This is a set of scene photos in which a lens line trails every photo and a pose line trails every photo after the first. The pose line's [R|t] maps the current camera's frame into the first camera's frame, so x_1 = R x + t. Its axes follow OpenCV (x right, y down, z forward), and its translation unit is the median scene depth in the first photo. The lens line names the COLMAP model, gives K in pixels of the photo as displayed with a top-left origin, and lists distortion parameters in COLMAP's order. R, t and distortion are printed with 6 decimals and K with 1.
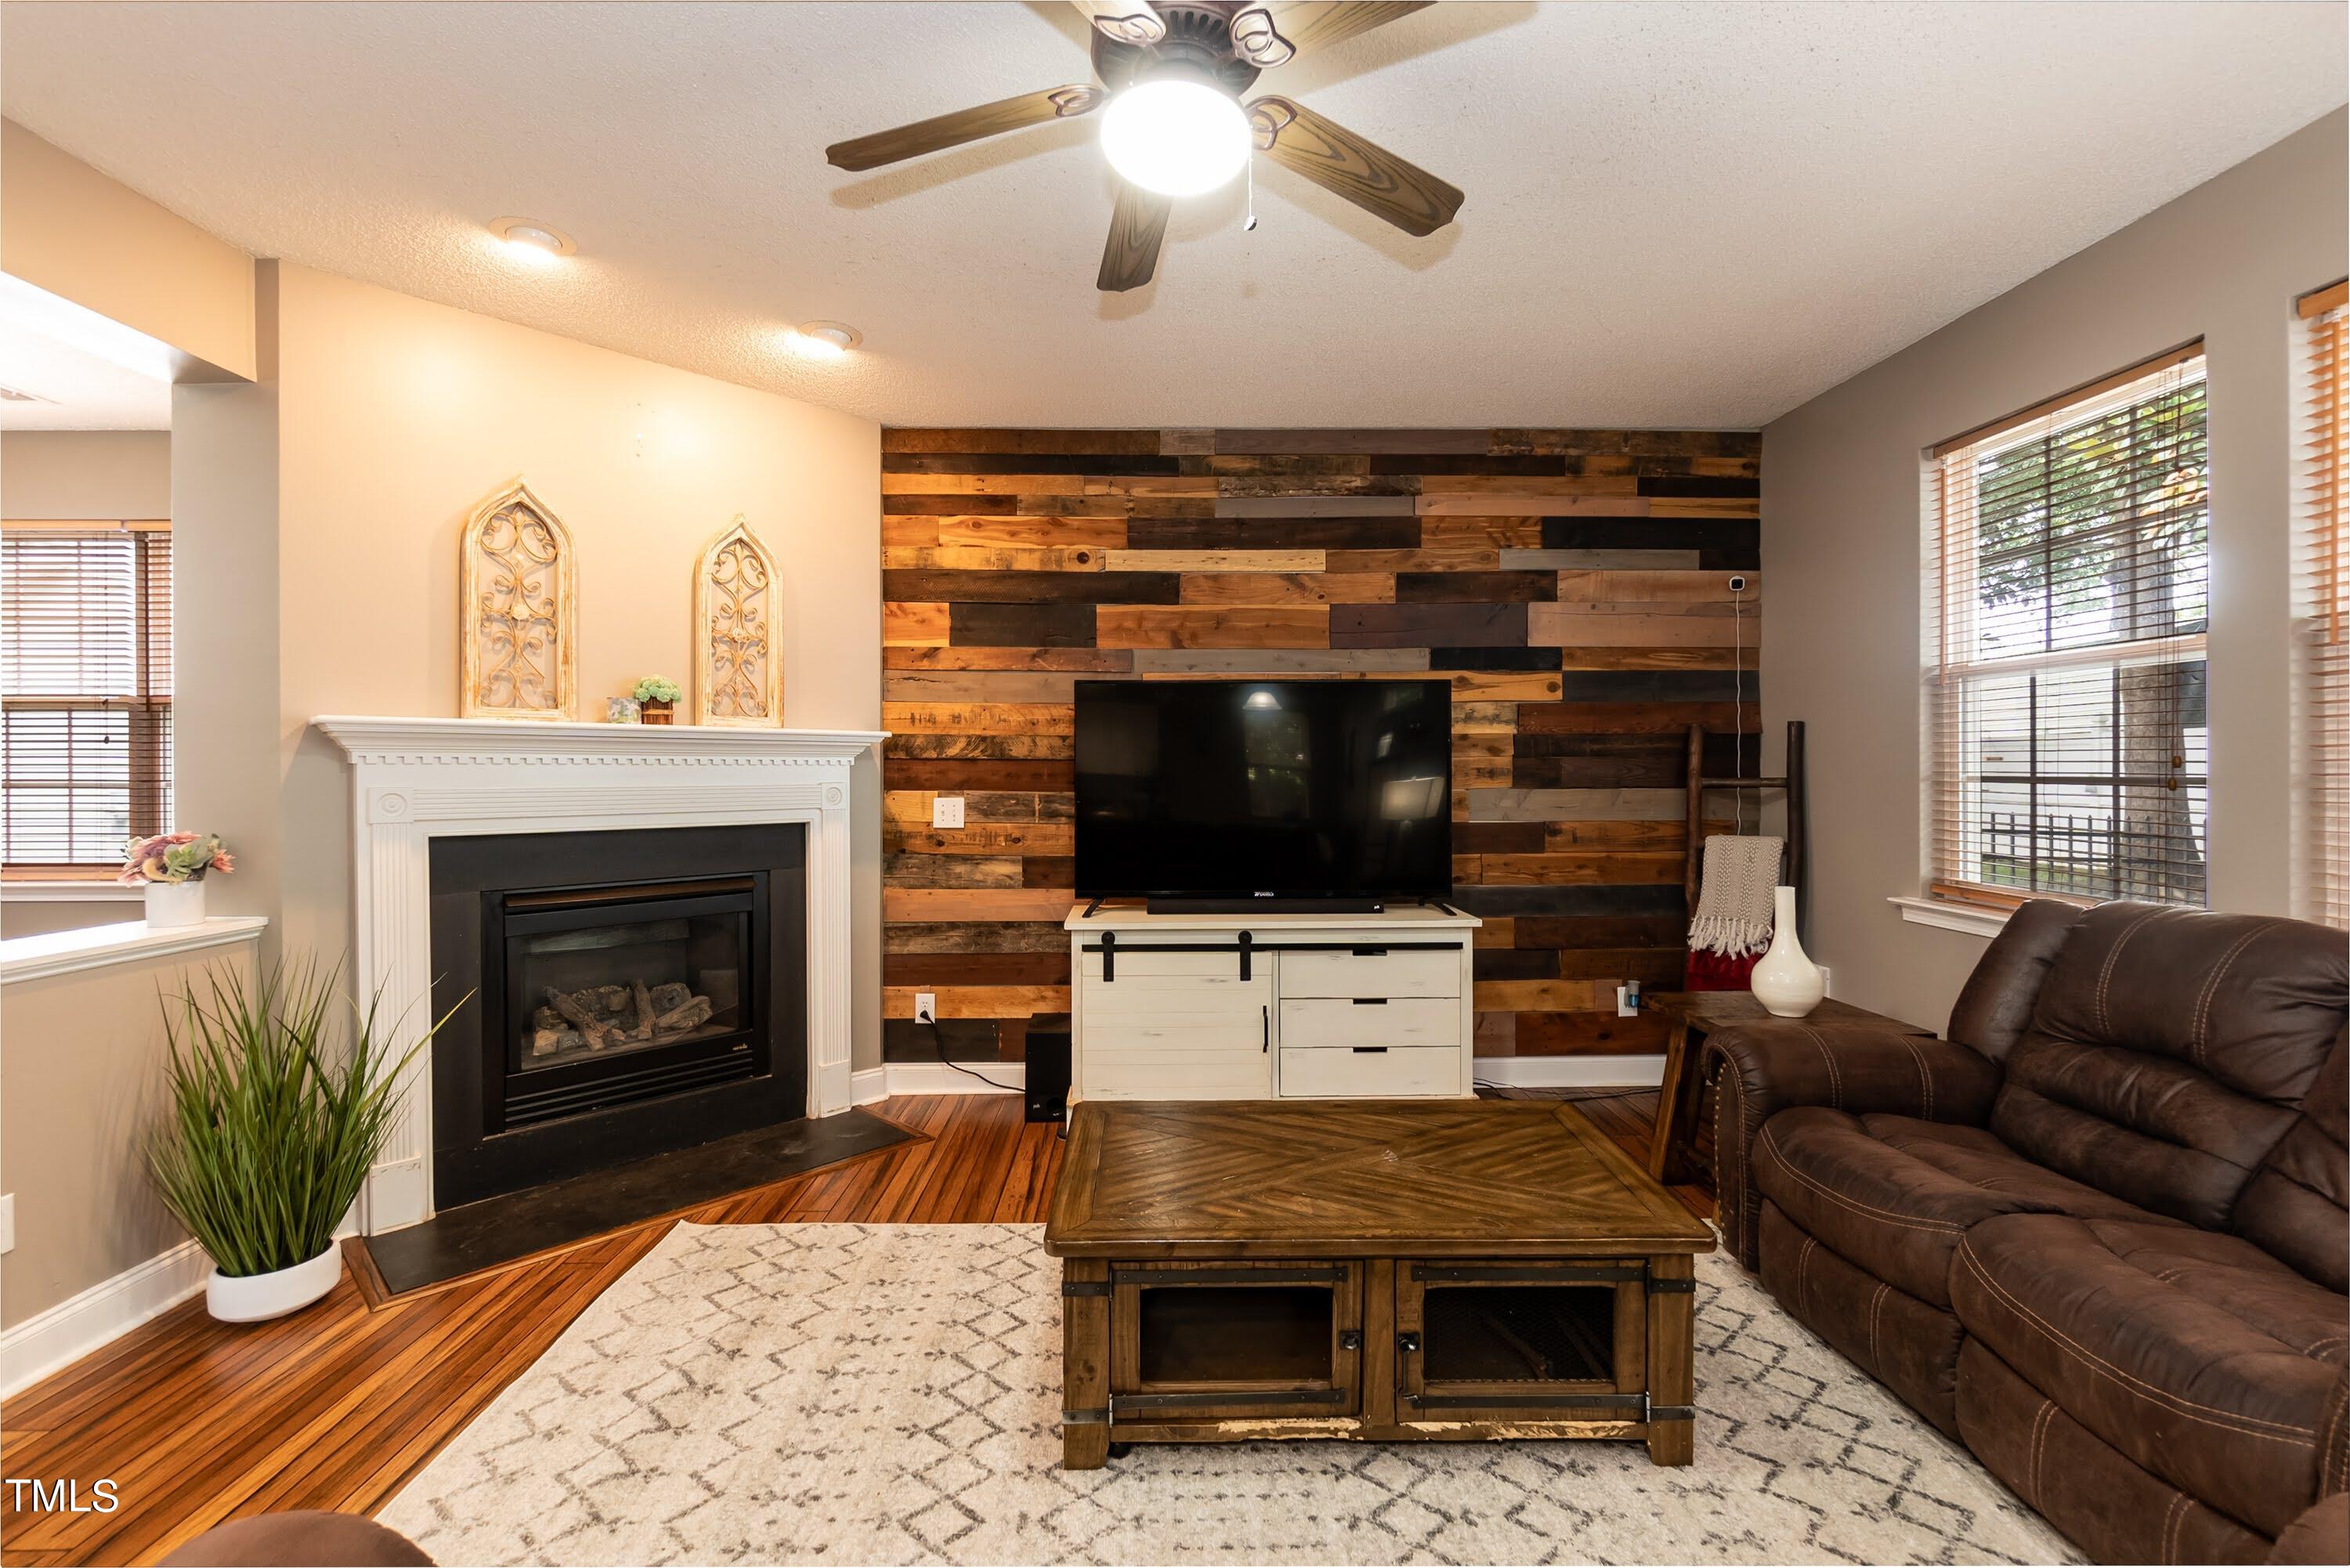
lens RADIAL K [[1014.8, 0, 1166.1], [0, 1014.8, 773.6], [0, 0, 1]] dist [-0.002522, -0.000528]
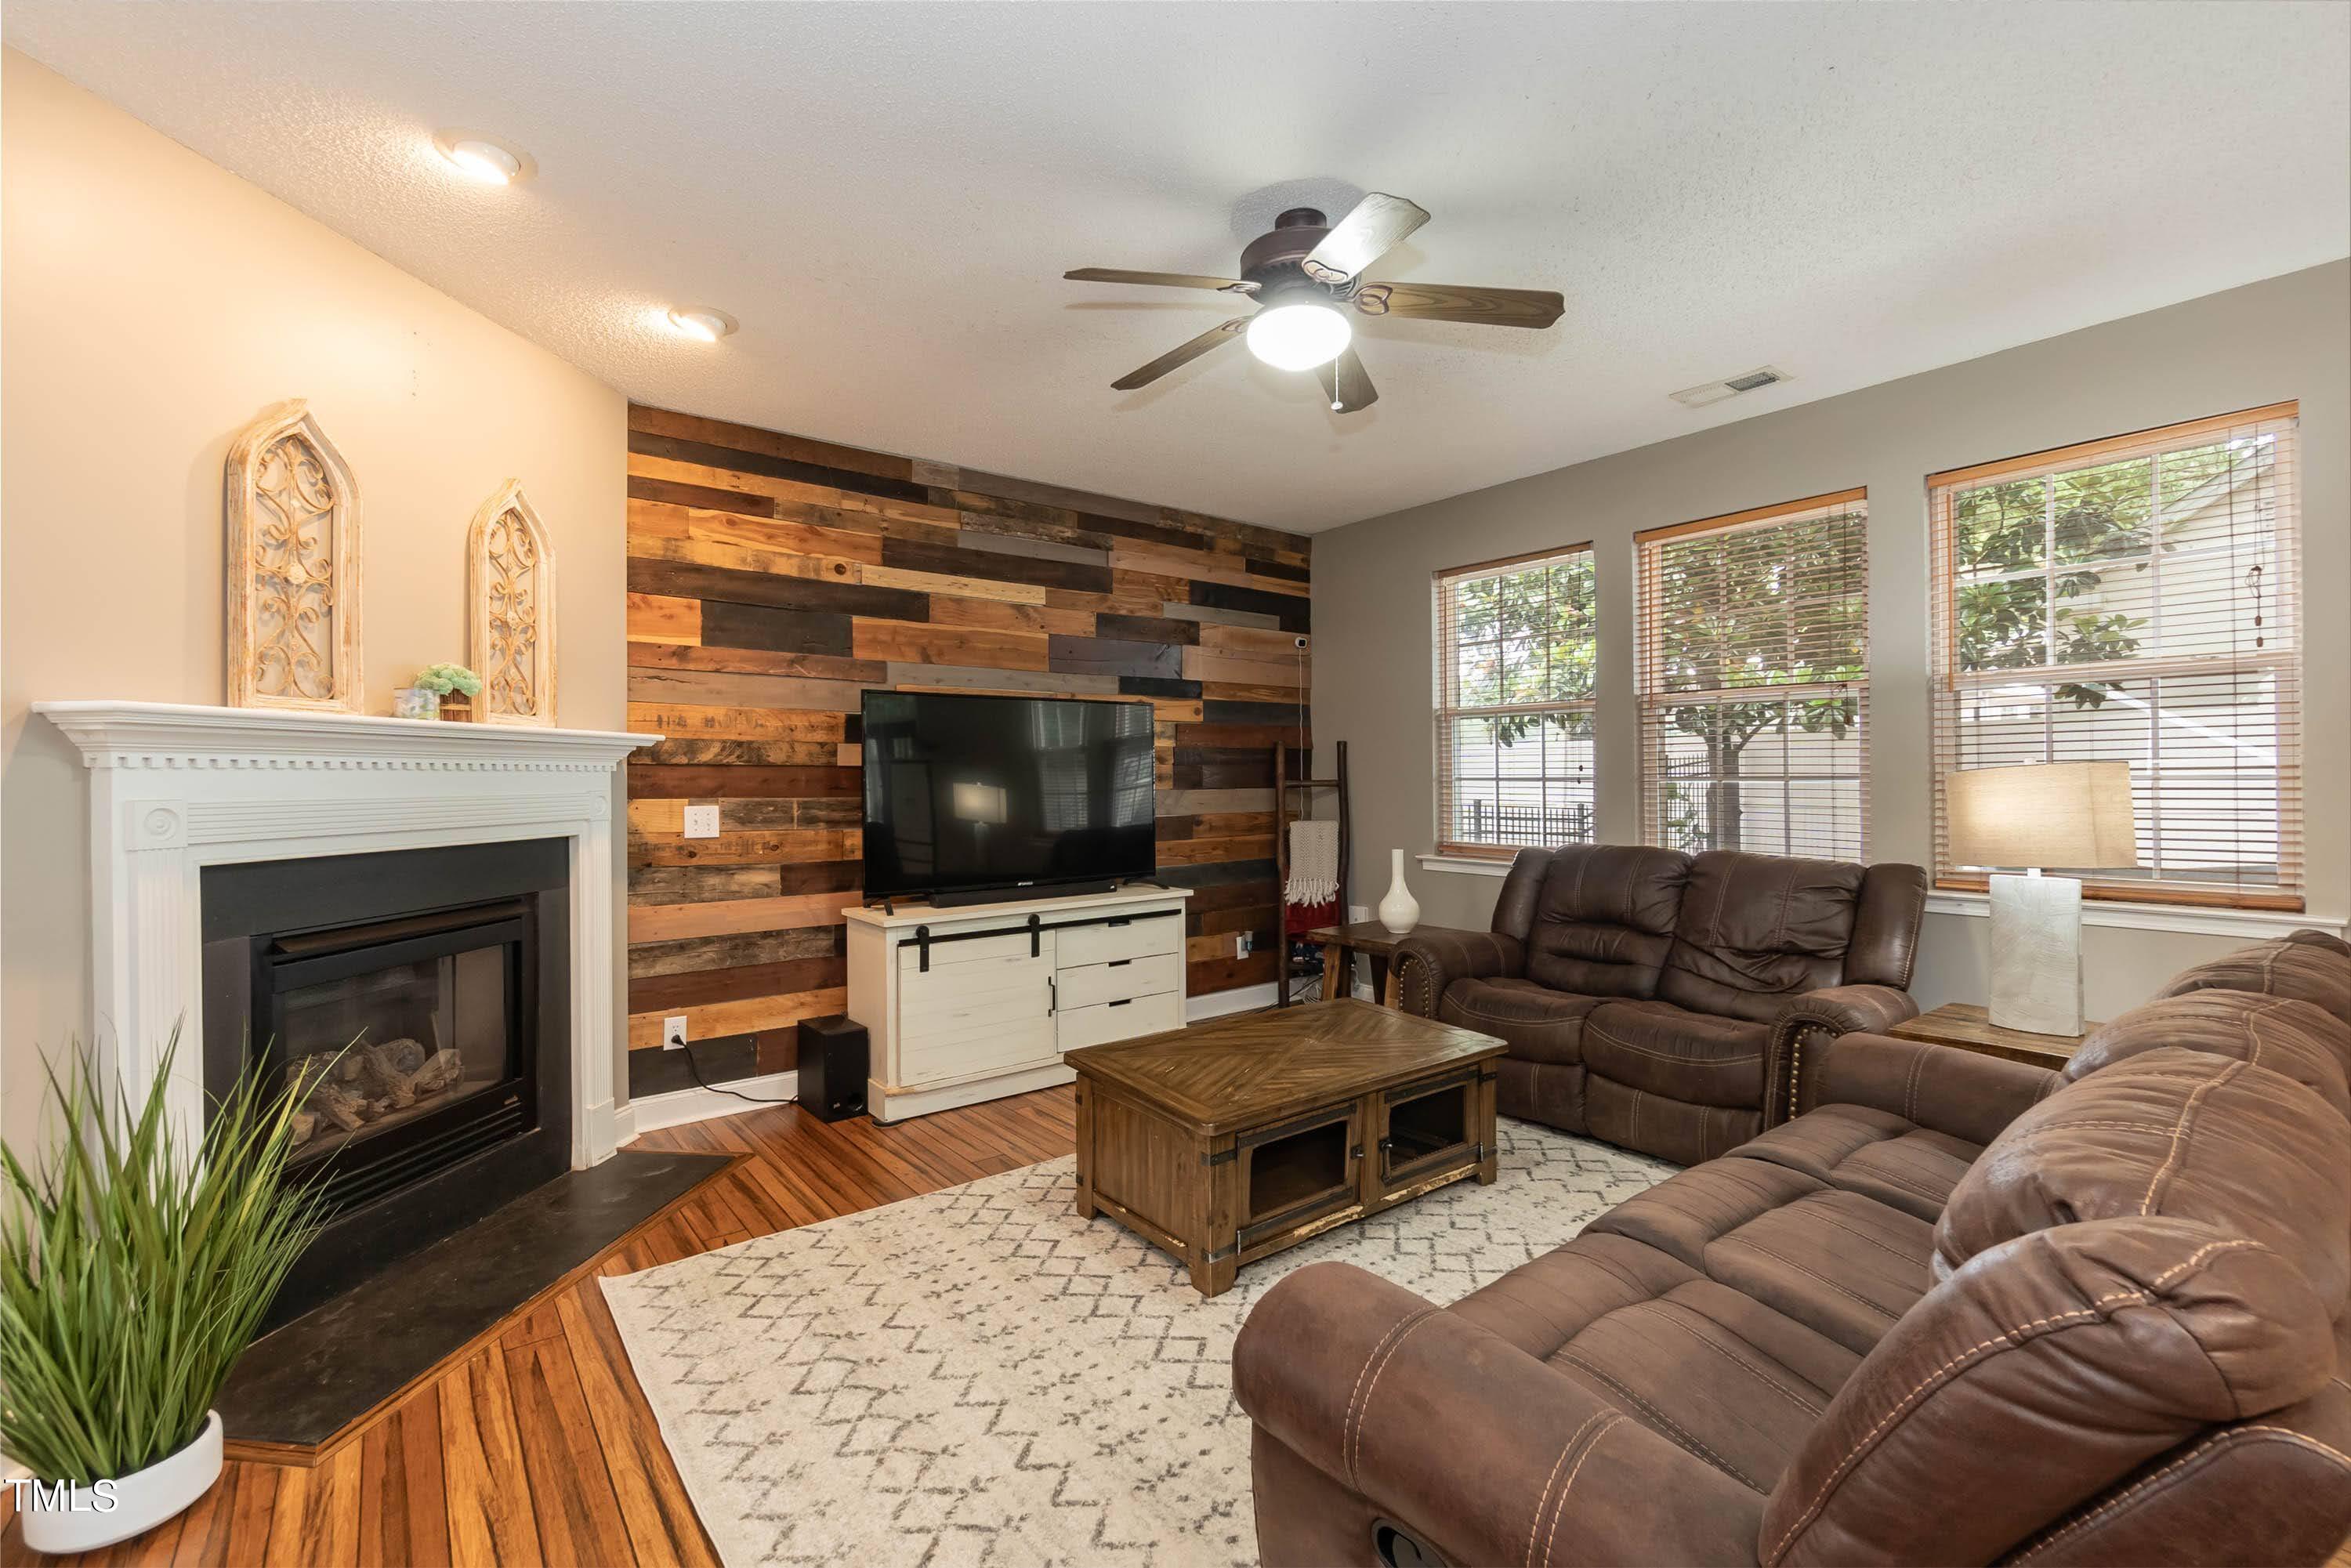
lens RADIAL K [[1023.0, 0, 1161.0], [0, 1023.0, 771.2], [0, 0, 1]] dist [-0.001843, -0.000541]
pose [[0.799583, -0.000111, 0.600555, -0.446811], [0.006866, 0.999936, -0.008956, 0.003093], [-0.600516, 0.011284, 0.799533, -0.019685]]
